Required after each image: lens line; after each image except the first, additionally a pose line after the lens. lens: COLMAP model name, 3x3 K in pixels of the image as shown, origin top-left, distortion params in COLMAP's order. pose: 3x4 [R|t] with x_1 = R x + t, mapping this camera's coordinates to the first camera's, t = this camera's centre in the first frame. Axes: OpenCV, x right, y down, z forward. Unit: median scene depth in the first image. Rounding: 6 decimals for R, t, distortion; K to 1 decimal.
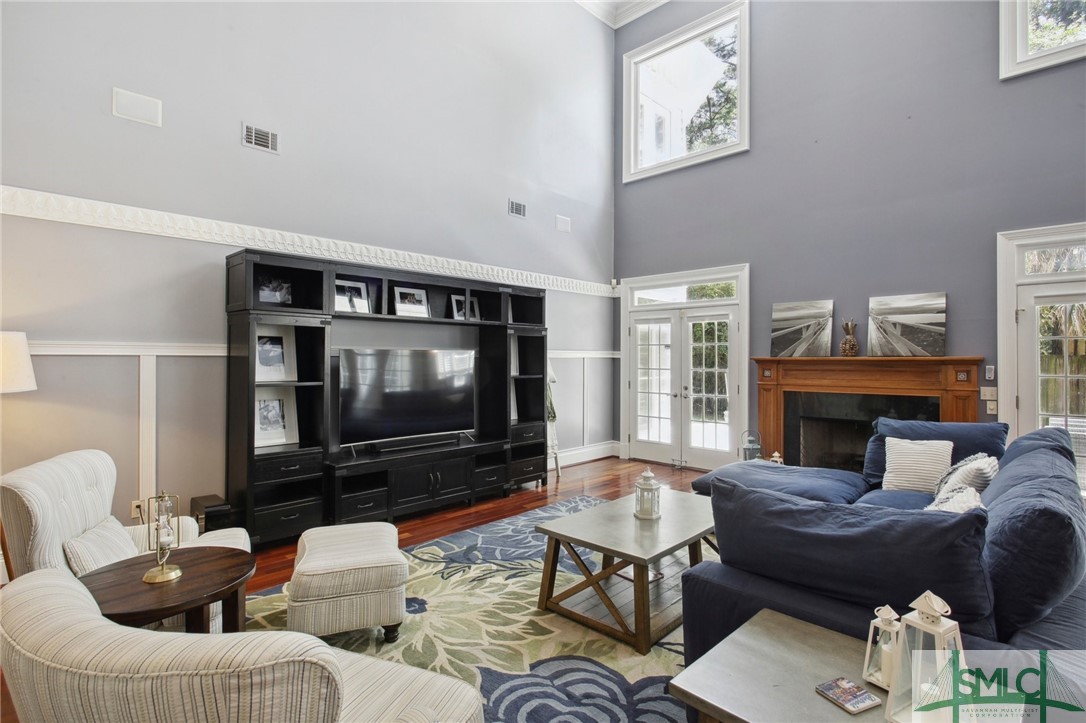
lens RADIAL K [[525.0, 0, 511.4], [0, 525.0, 353.6], [0, 0, 1]] dist [-0.004455, 0.001877]
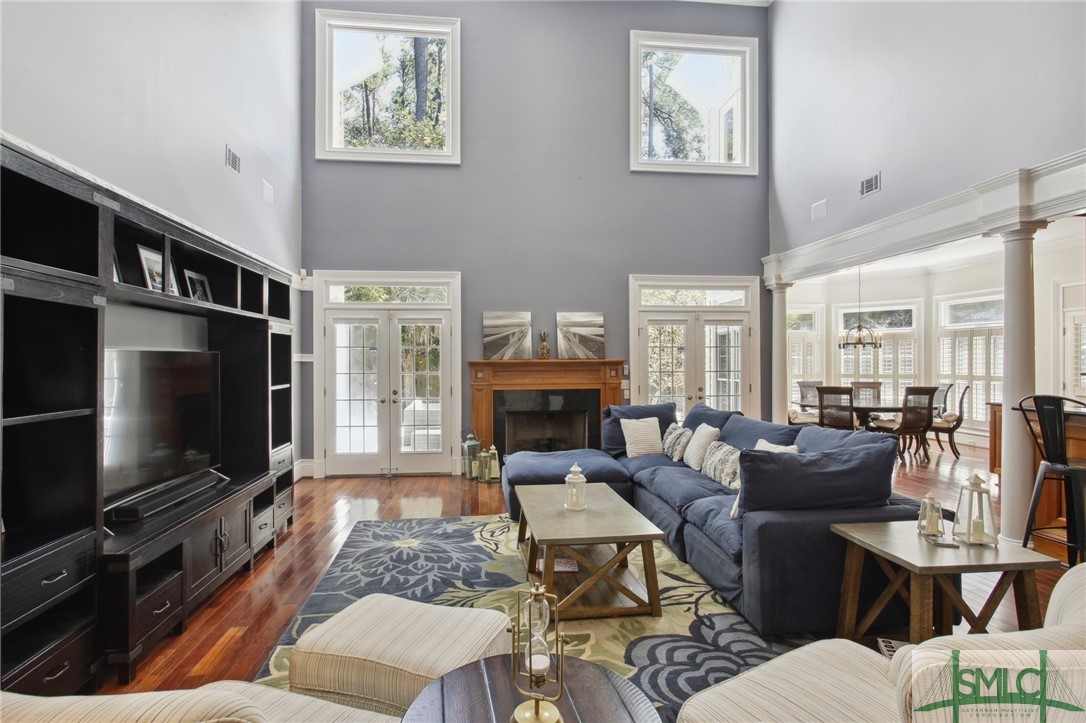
lens RADIAL K [[564.4, 0, 529.3], [0, 564.4, 360.3], [0, 0, 1]] dist [-0.002677, 0.002033]
pose [[0.614554, -0.003805, 0.788866, -0.442388], [-0.000988, 0.999984, 0.005593, 0.000425], [-0.788874, -0.004217, 0.614540, 0.225687]]
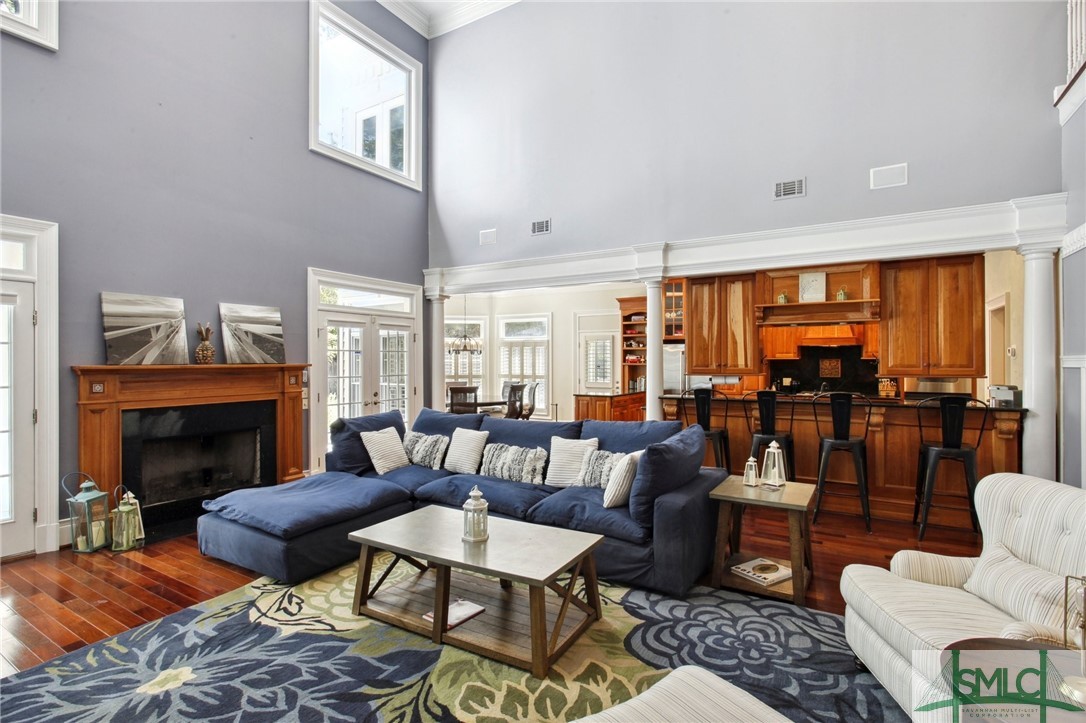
lens RADIAL K [[525.0, 0, 548.8], [0, 525.0, 361.1], [0, 0, 1]] dist [-0.004455, 0.001877]
pose [[-0.266216, -0.001344, 0.963913, -0.421203], [-0.006854, 0.999976, -0.000499, -0.003483], [-0.963889, -0.006740, -0.266219, 0.698122]]
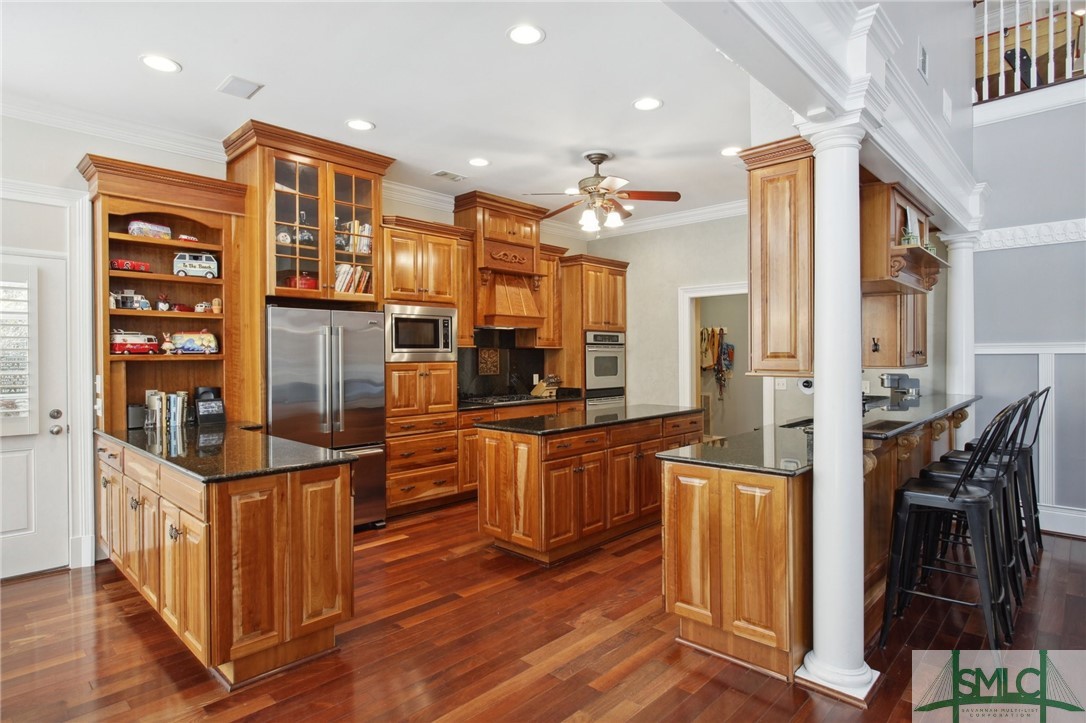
lens RADIAL K [[591.1, 0, 539.3], [0, 591.1, 356.7], [0, 0, 1]] dist [-0.006700, 0.001579]
pose [[-0.999089, 0.001958, -0.042630, 0.894415], [0.002119, 0.999991, -0.003718, 0.007132], [0.042623, -0.003804, -0.999084, 0.664280]]
